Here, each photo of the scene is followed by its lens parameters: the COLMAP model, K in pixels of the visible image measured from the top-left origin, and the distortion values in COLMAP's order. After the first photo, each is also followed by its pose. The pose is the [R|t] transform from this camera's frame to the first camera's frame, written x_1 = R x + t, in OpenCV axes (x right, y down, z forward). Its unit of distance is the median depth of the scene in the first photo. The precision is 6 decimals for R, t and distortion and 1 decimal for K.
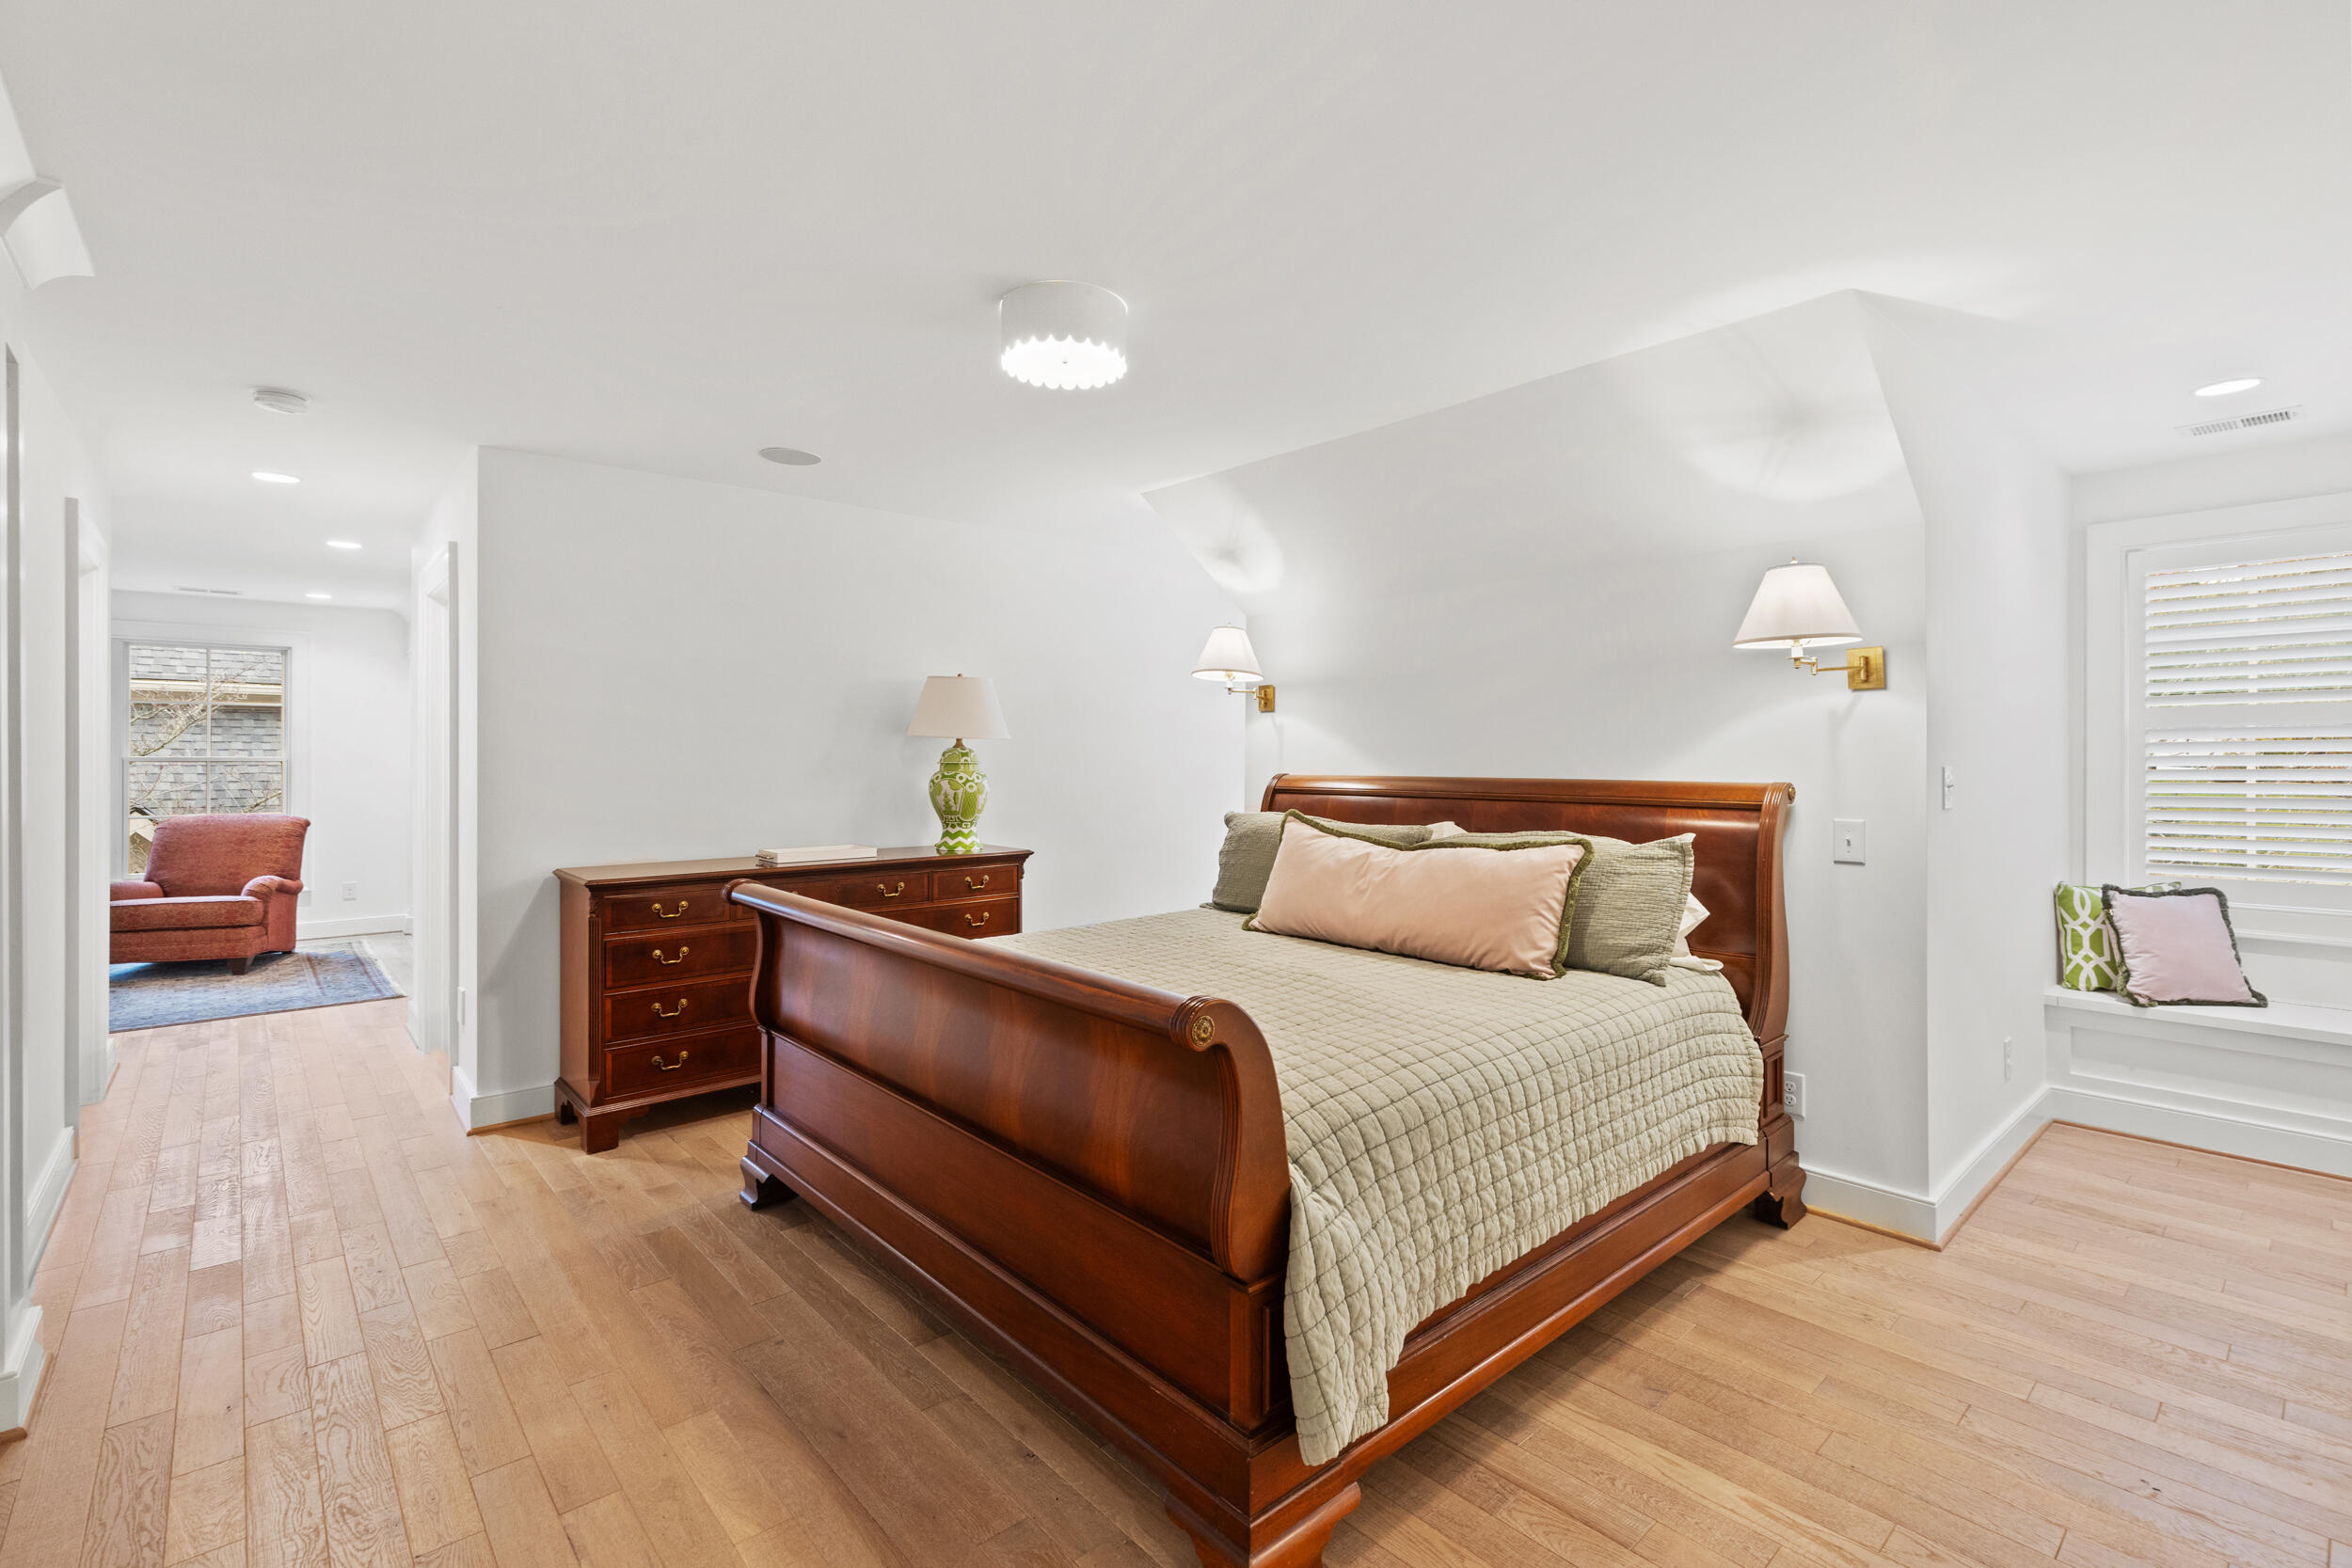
lens RADIAL K [[1055.3, 0, 1173.6], [0, 1055.3, 766.3], [0, 0, 1]] dist [-0.002670, -0.000226]
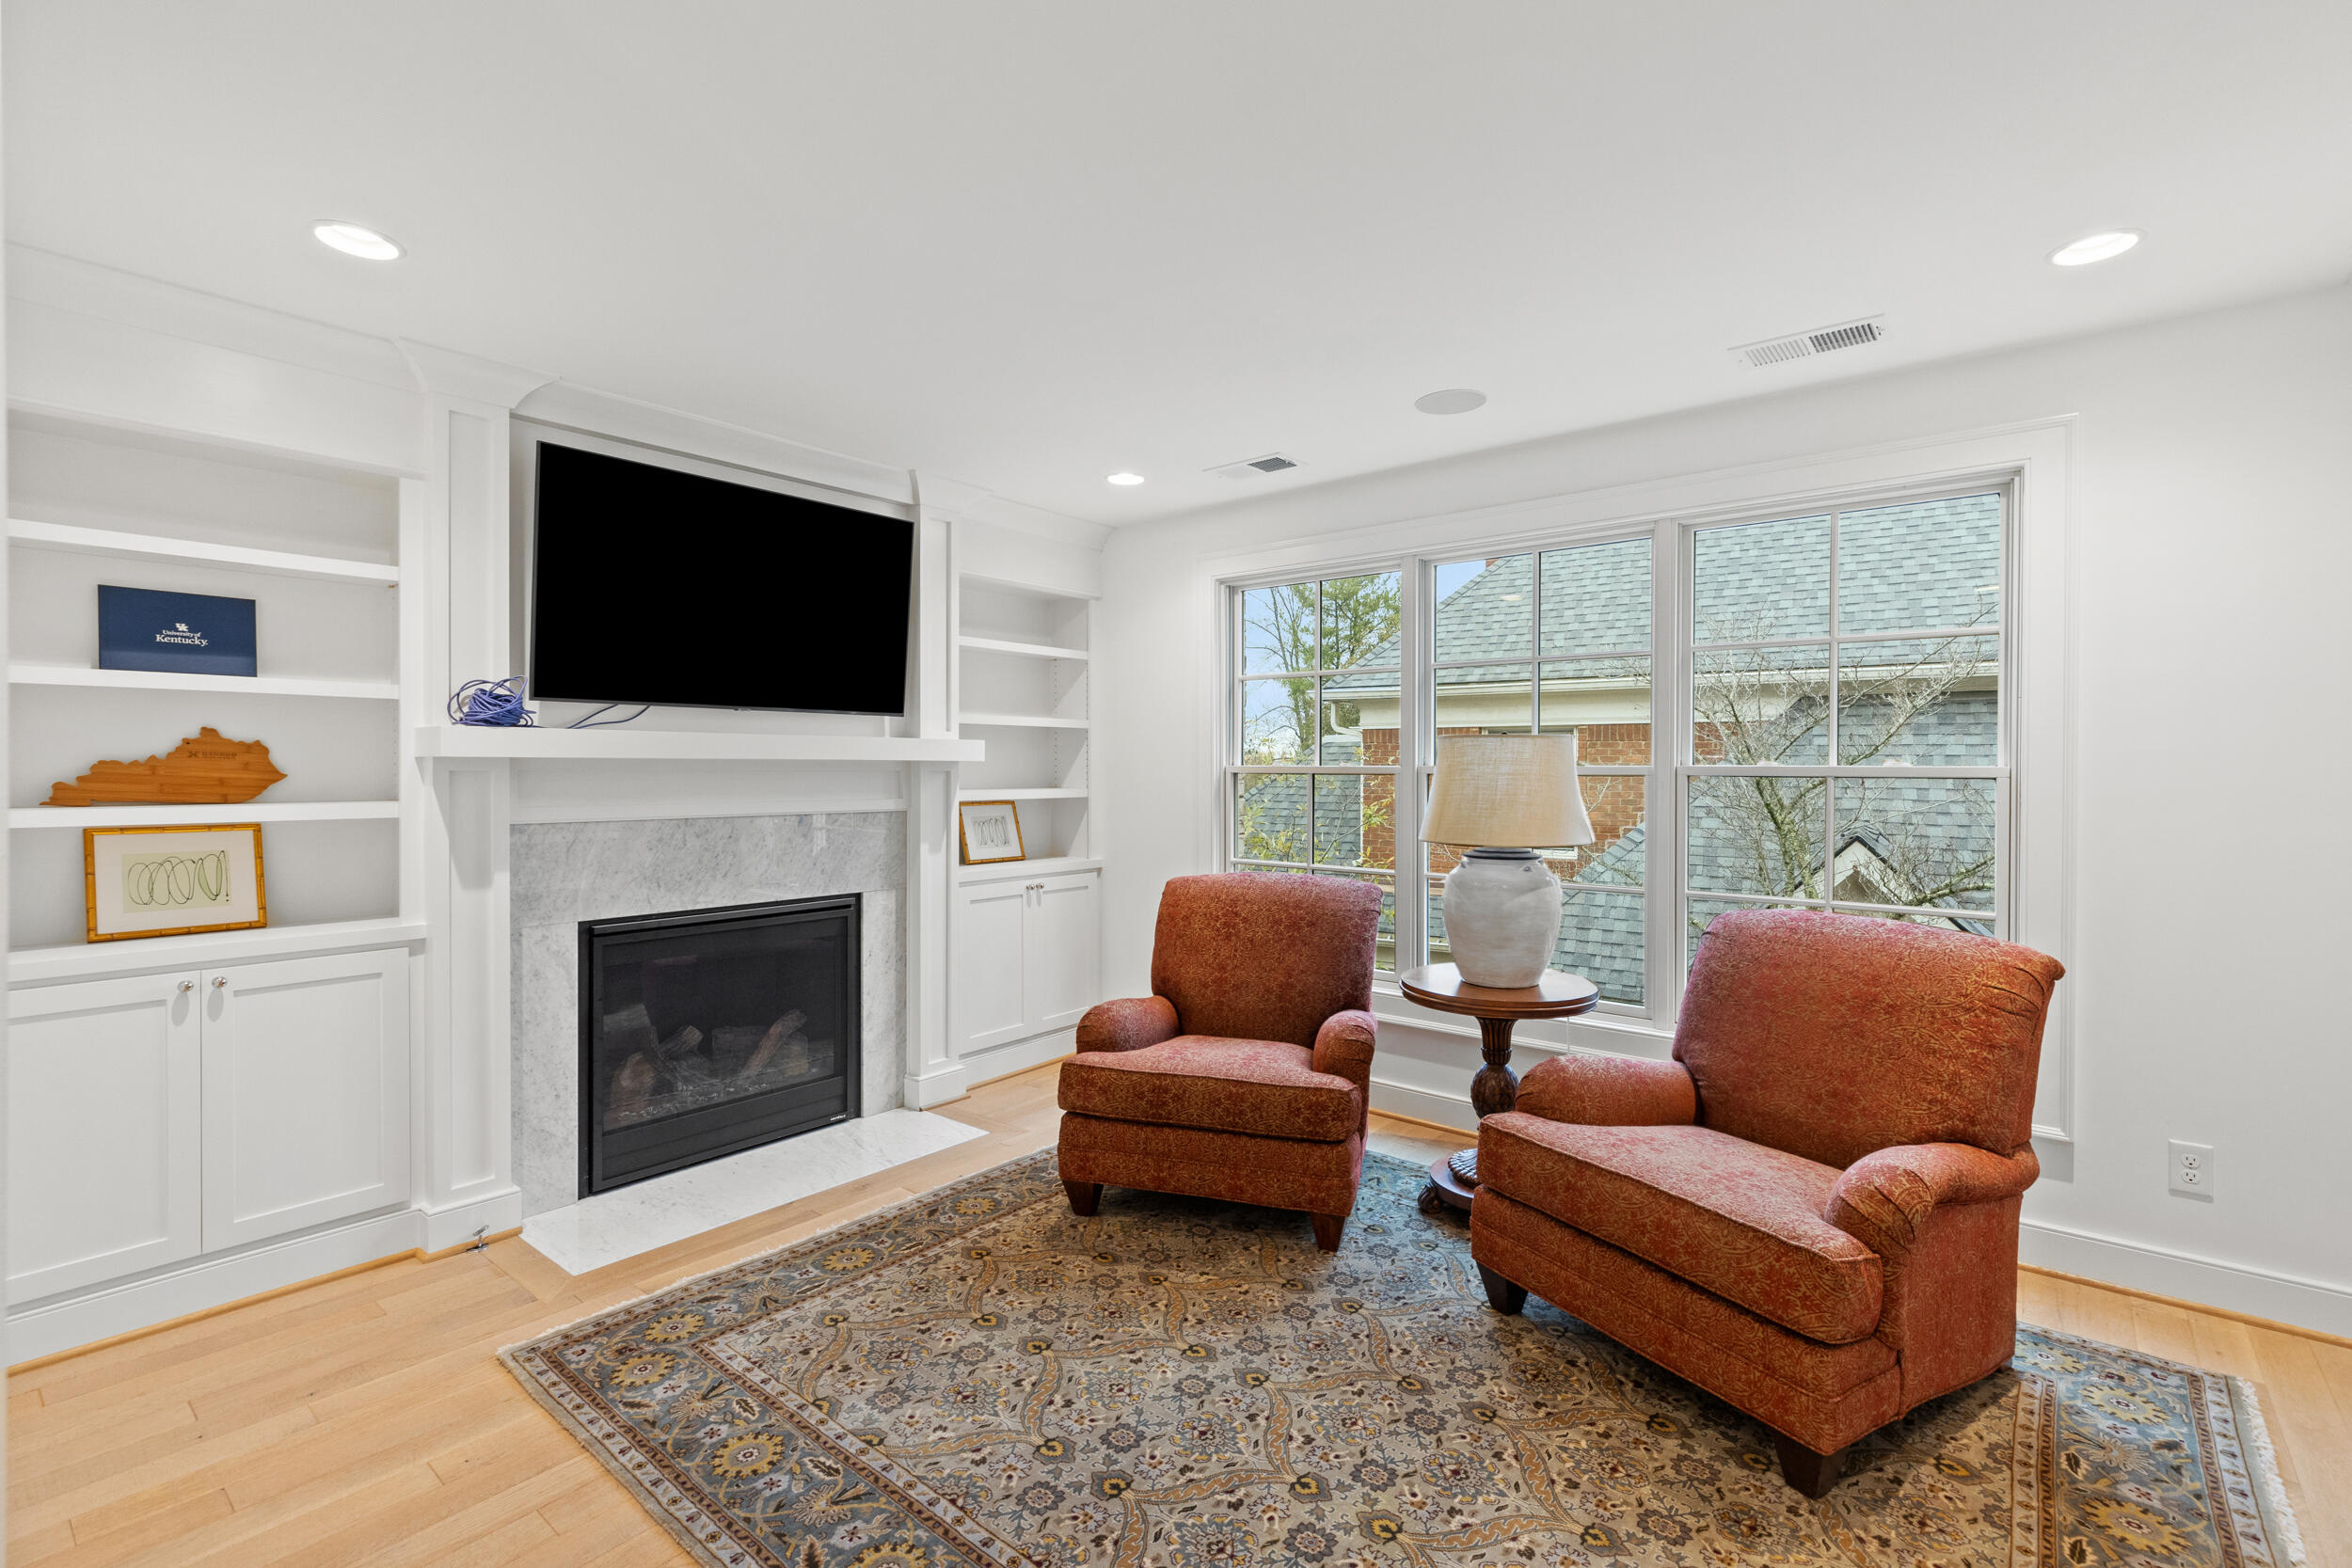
lens RADIAL K [[1055.3, 0, 1169.7], [0, 1055.3, 771.9], [0, 0, 1]] dist [-0.002670, -0.000226]
pose [[0.150209, 0.003170, -0.988649, -0.555097], [-0.006792, 0.999975, 0.002174, -0.006419], [0.988631, 0.006388, 0.150226, 0.696593]]
